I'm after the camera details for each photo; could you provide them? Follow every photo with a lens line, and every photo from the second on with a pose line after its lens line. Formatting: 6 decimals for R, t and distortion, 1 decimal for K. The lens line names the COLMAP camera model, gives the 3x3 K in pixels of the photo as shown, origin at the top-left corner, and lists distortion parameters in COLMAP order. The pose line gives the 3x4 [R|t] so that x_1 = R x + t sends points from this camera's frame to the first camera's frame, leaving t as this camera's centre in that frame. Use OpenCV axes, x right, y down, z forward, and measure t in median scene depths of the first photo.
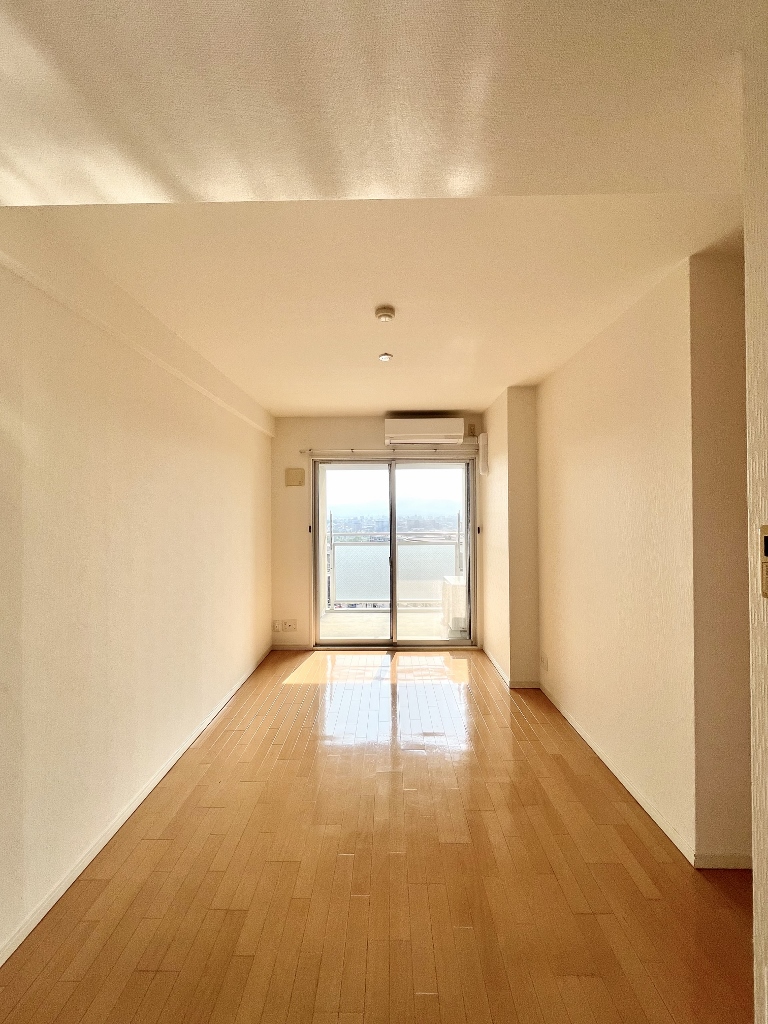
lens RADIAL K [[413.5, 0, 384.0], [0, 413.5, 512.0], [0, 0, 1]] dist [0.001565, 0.000035]
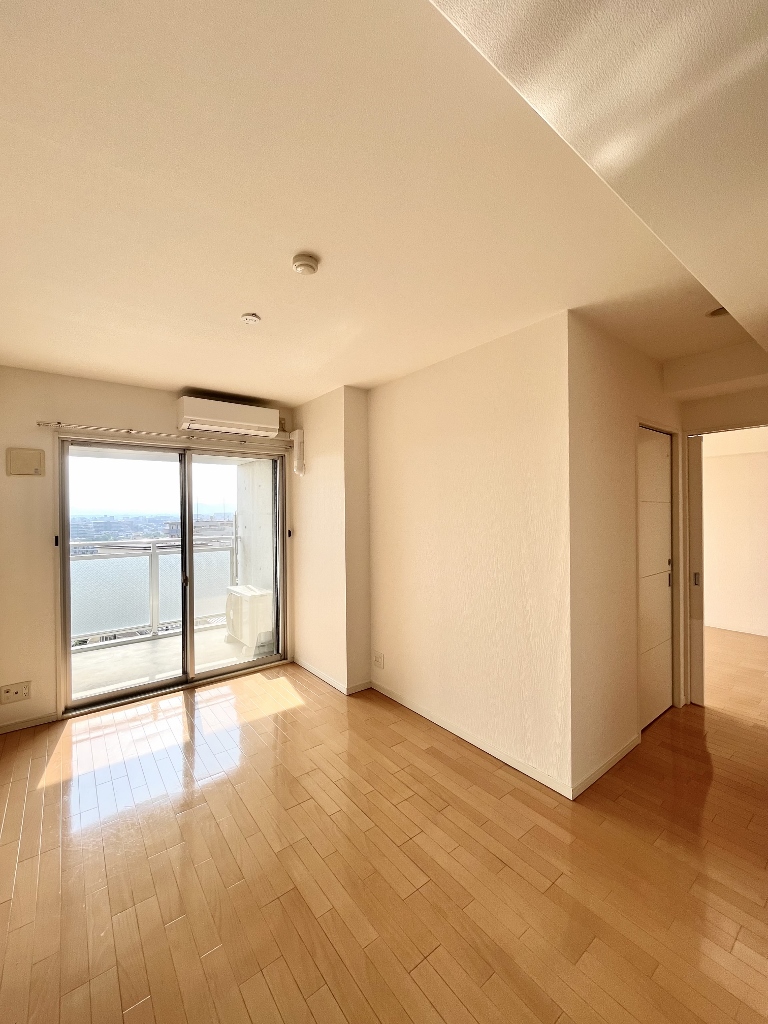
lens RADIAL K [[413.5, 0, 384.0], [0, 413.5, 512.0], [0, 0, 1]] dist [0.001565, 0.000035]
pose [[0.785493, -0.003158, 0.618863, -0.177515], [0.002284, 0.999995, 0.002204, -0.005583], [-0.618867, -0.000318, 0.785496, 0.142448]]
